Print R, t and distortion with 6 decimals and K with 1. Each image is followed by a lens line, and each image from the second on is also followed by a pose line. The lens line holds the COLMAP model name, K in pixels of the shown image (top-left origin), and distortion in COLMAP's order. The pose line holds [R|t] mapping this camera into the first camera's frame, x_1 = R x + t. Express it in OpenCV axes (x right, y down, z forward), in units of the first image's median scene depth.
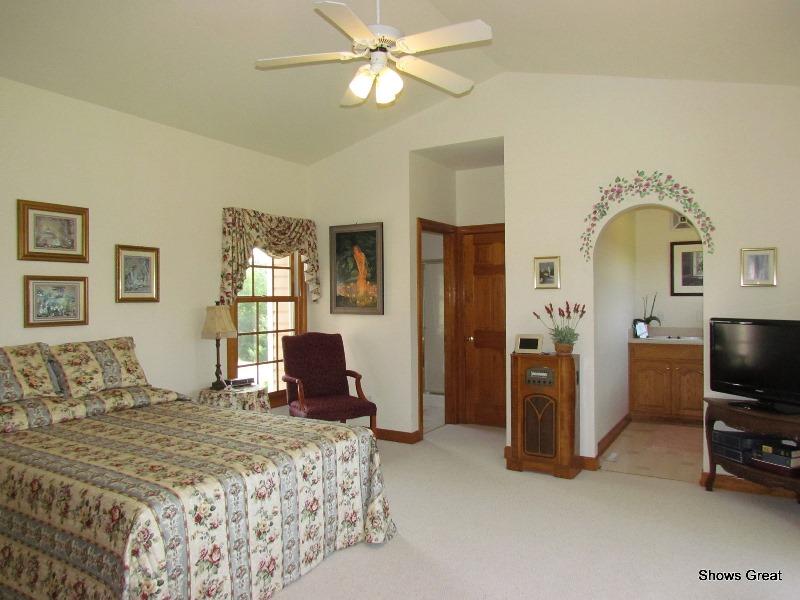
lens RADIAL K [[578.6, 0, 398.9], [0, 578.6, 300.1], [0, 0, 1]] dist [-0.033796, 0.000230]
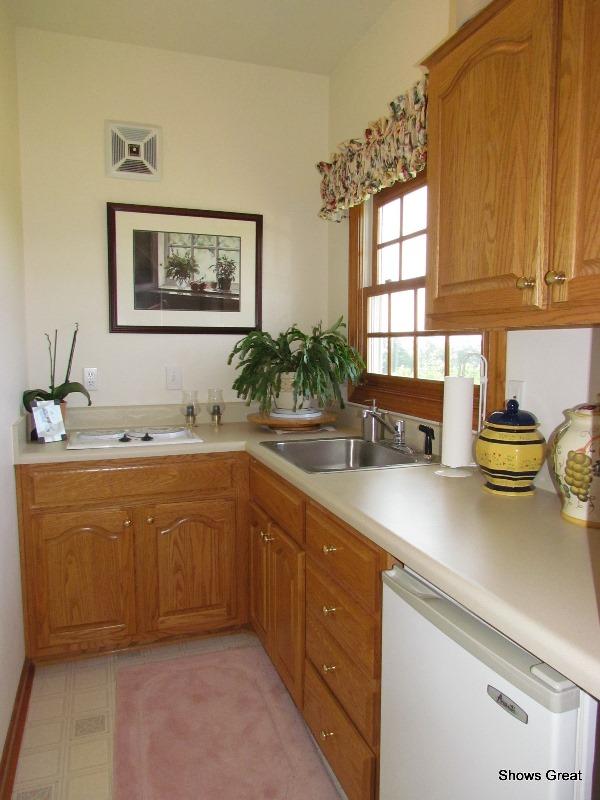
lens RADIAL K [[578.6, 0, 299.0], [0, 578.6, 400.3], [0, 0, 1]] dist [-0.033796, 0.000230]
pose [[0.654415, -0.073406, 0.752564, 0.242610], [-0.000505, 0.995234, 0.097516, 0.000973], [-0.756135, -0.064196, 0.651259, 0.619831]]
